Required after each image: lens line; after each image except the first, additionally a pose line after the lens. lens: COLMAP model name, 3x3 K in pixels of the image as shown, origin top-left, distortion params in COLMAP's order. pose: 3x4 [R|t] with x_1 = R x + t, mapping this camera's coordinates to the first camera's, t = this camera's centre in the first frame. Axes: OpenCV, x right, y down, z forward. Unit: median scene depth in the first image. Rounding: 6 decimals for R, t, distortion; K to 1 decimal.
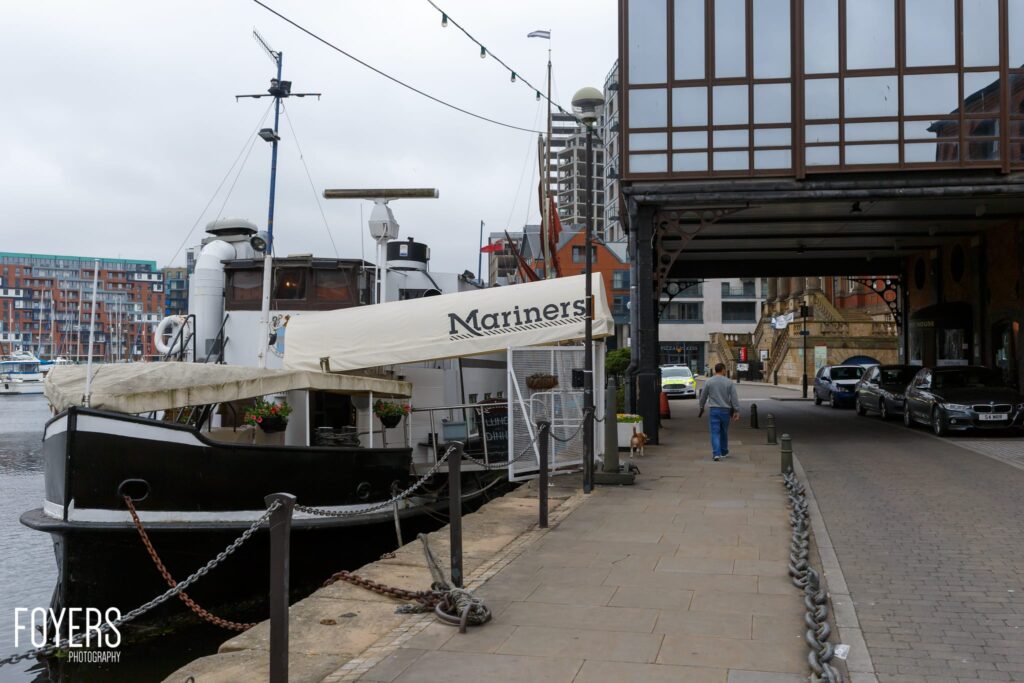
lens RADIAL K [[970.2, 0, 512.0], [0, 970.2, 341.5], [0, 0, 1]] dist [0.009758, -0.017521]
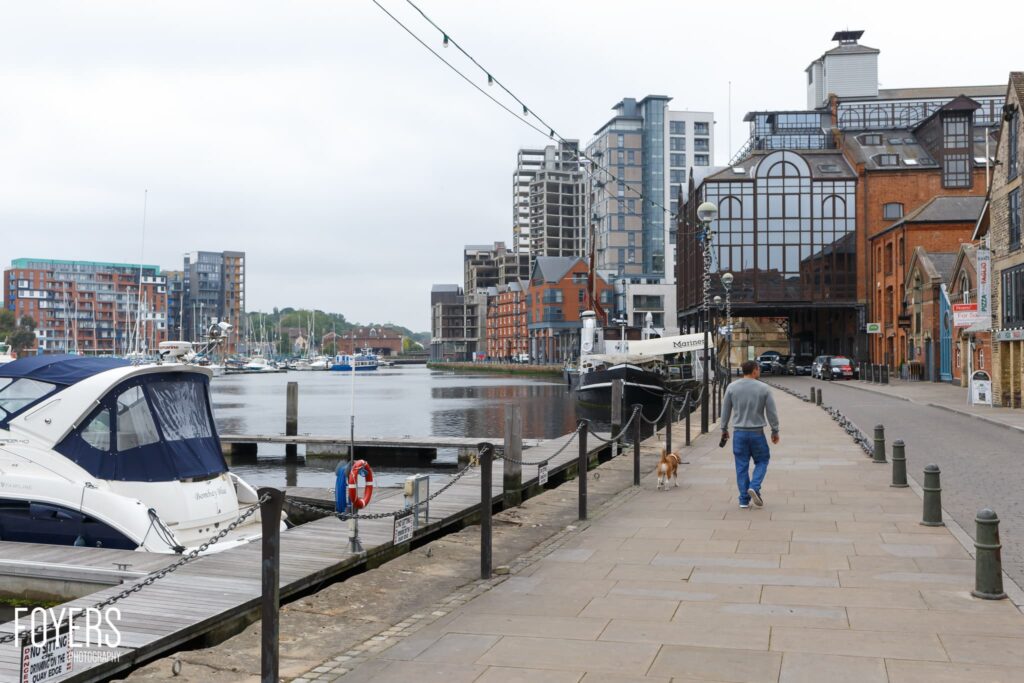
lens RADIAL K [[970.2, 0, 512.0], [0, 970.2, 341.5], [0, 0, 1]] dist [0.009758, -0.017521]
pose [[0.996357, -0.001073, 0.085278, -0.061605], [0.000427, 0.999971, 0.007589, -0.003644], [-0.085284, -0.007525, 0.996328, -0.169133]]
